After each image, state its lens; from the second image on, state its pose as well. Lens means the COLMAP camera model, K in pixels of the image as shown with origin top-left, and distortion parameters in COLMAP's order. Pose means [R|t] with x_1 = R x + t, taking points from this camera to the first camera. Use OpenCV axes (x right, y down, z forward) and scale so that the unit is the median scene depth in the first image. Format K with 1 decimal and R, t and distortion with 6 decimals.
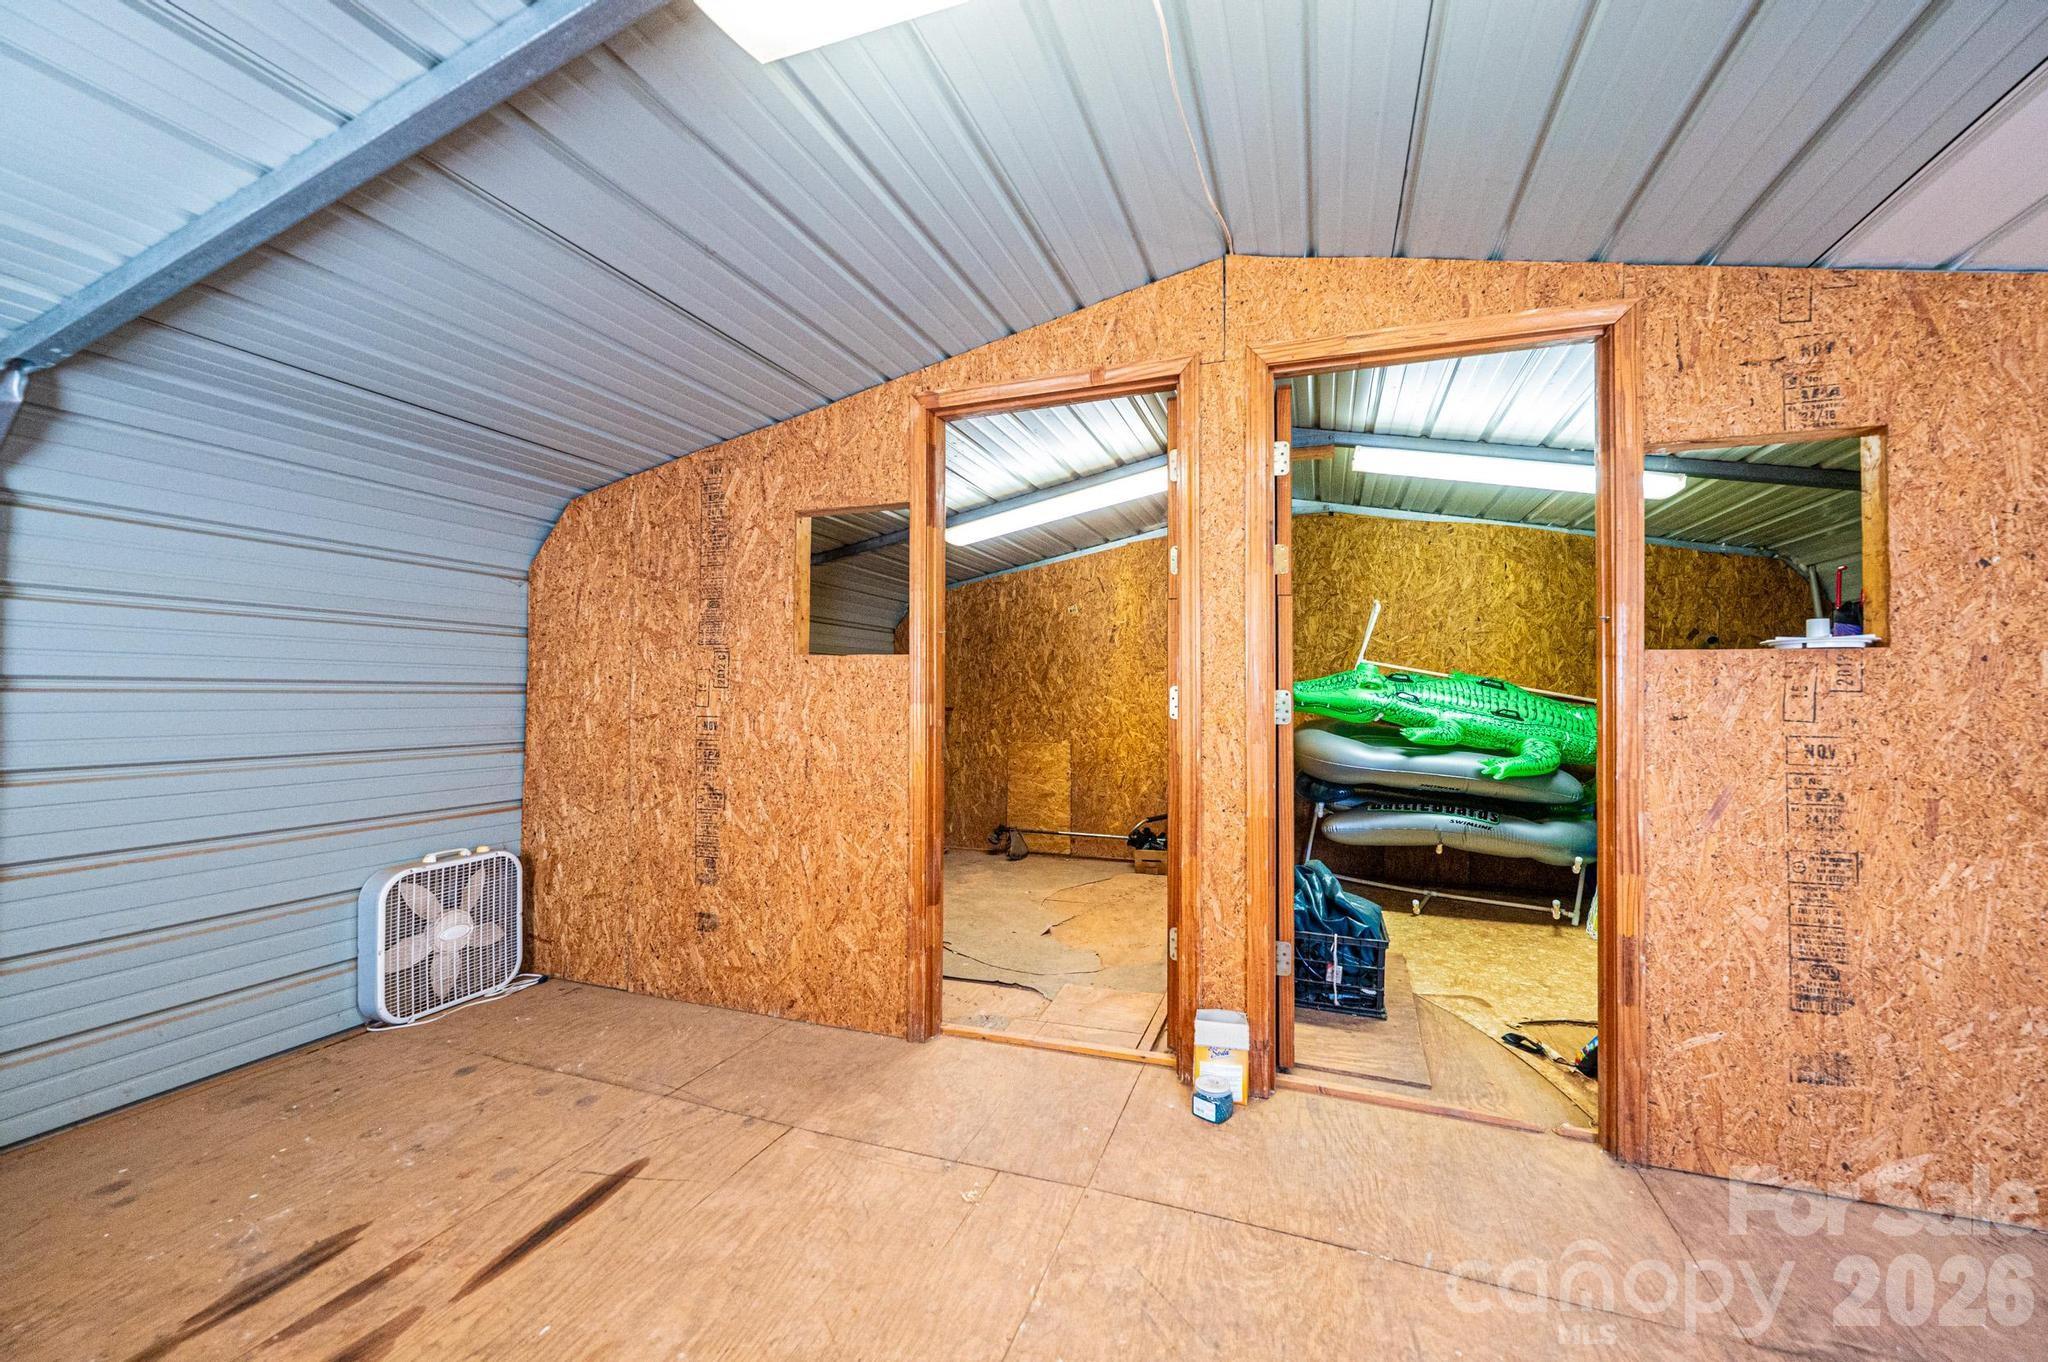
lens RADIAL K [[817.8, 0, 1024.5], [0, 817.8, 686.0], [0, 0, 1]] dist [0.000535, -0.000041]
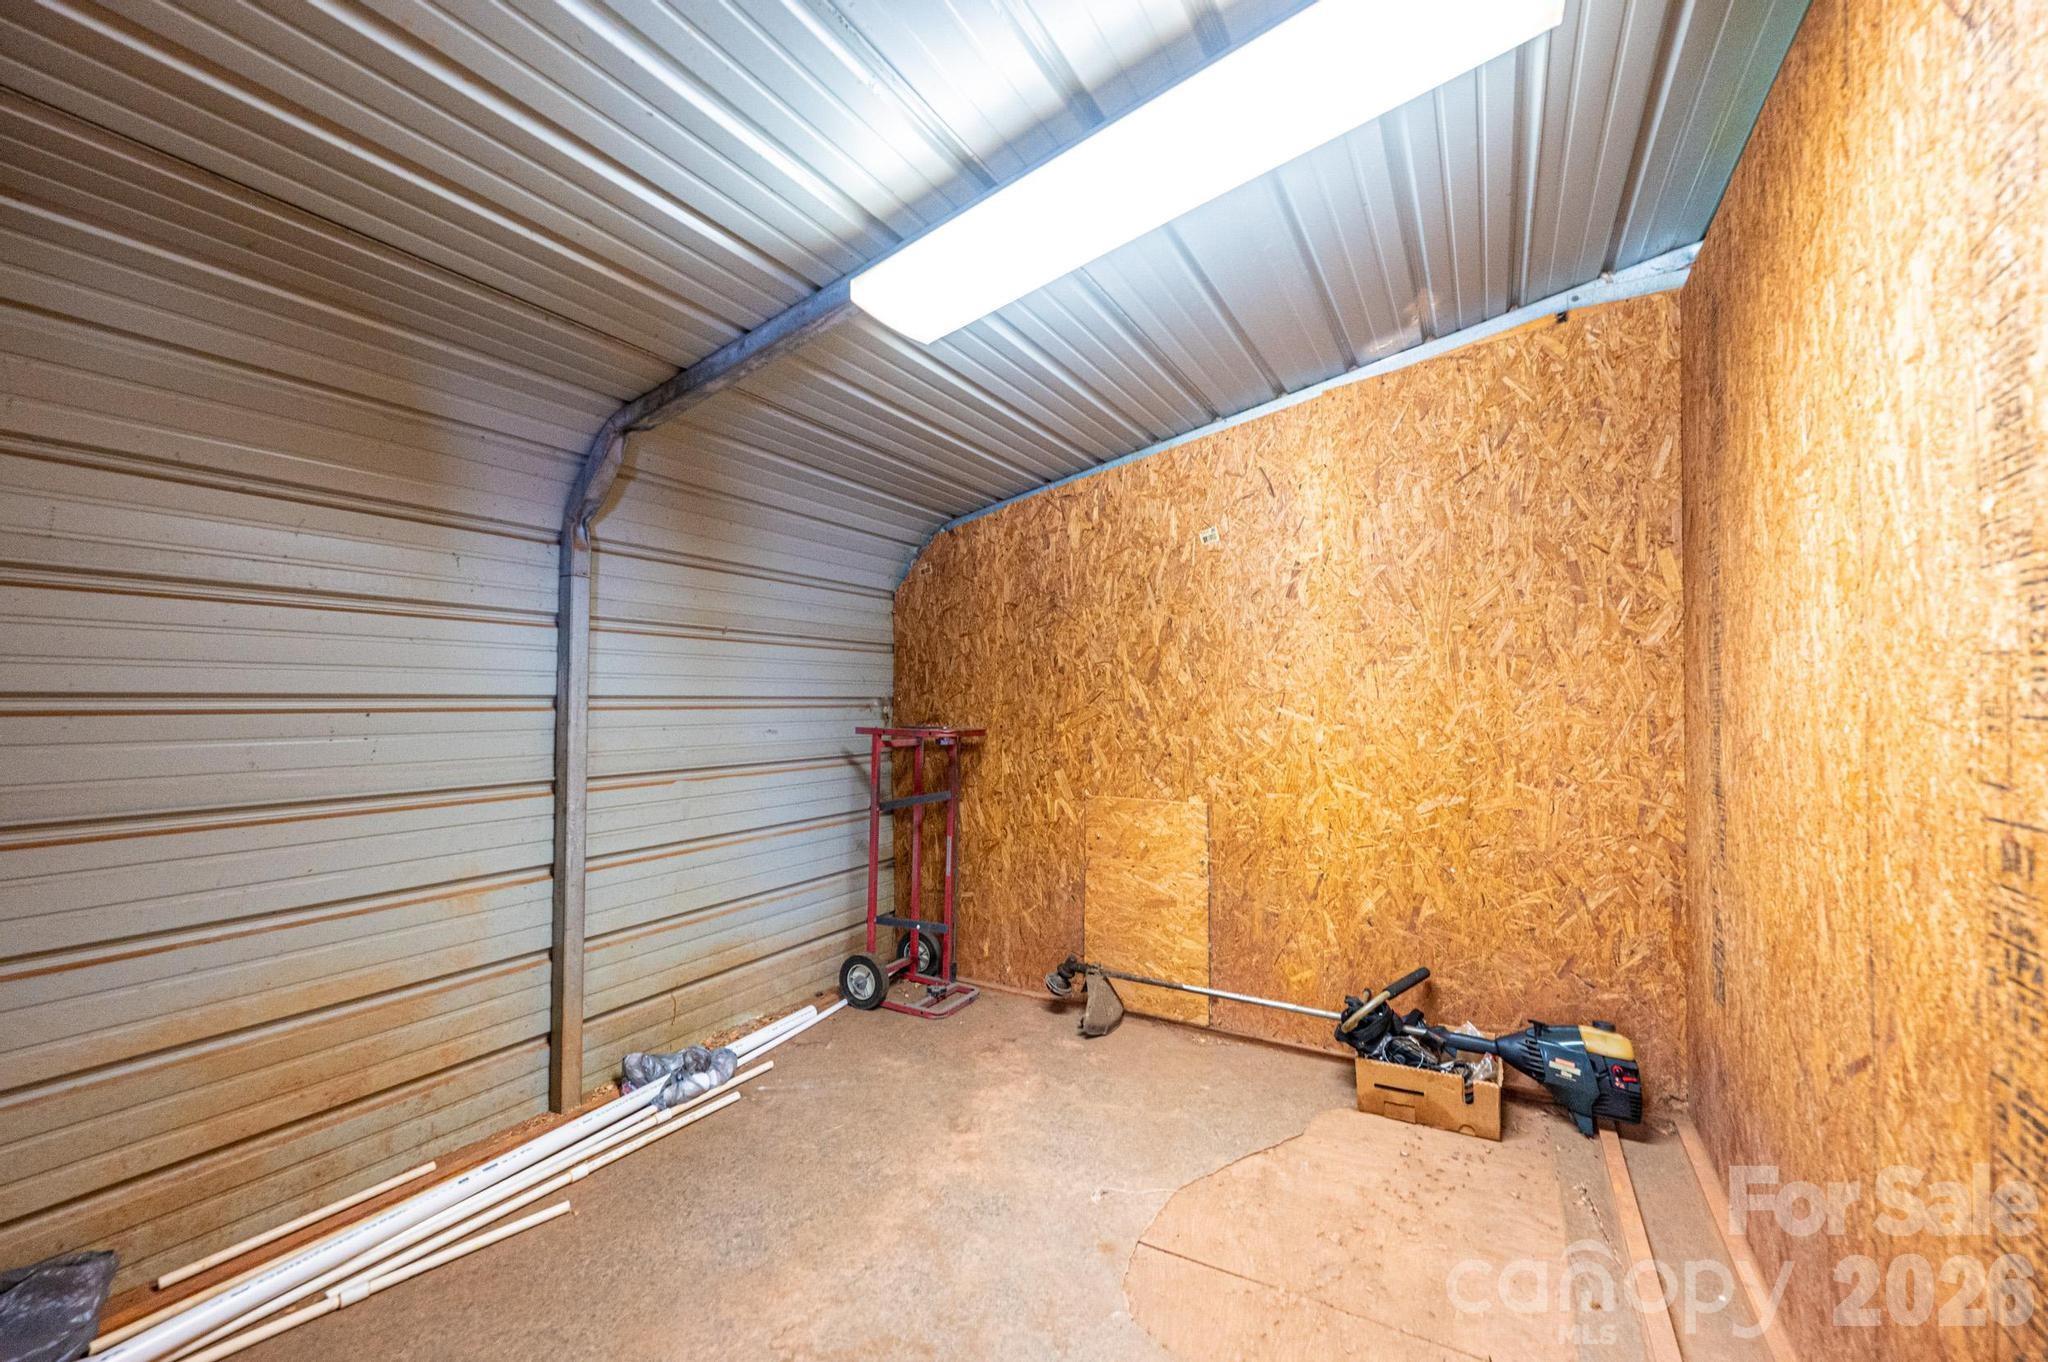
lens RADIAL K [[817.8, 0, 1023.6], [0, 817.8, 678.6], [0, 0, 1]] dist [0.000535, -0.000041]
pose [[0.985705, -0.007661, -0.168307, 0.030484], [0.005188, 0.999872, -0.015130, 0.001031], [0.168401, 0.014041, 0.985619, 0.485155]]
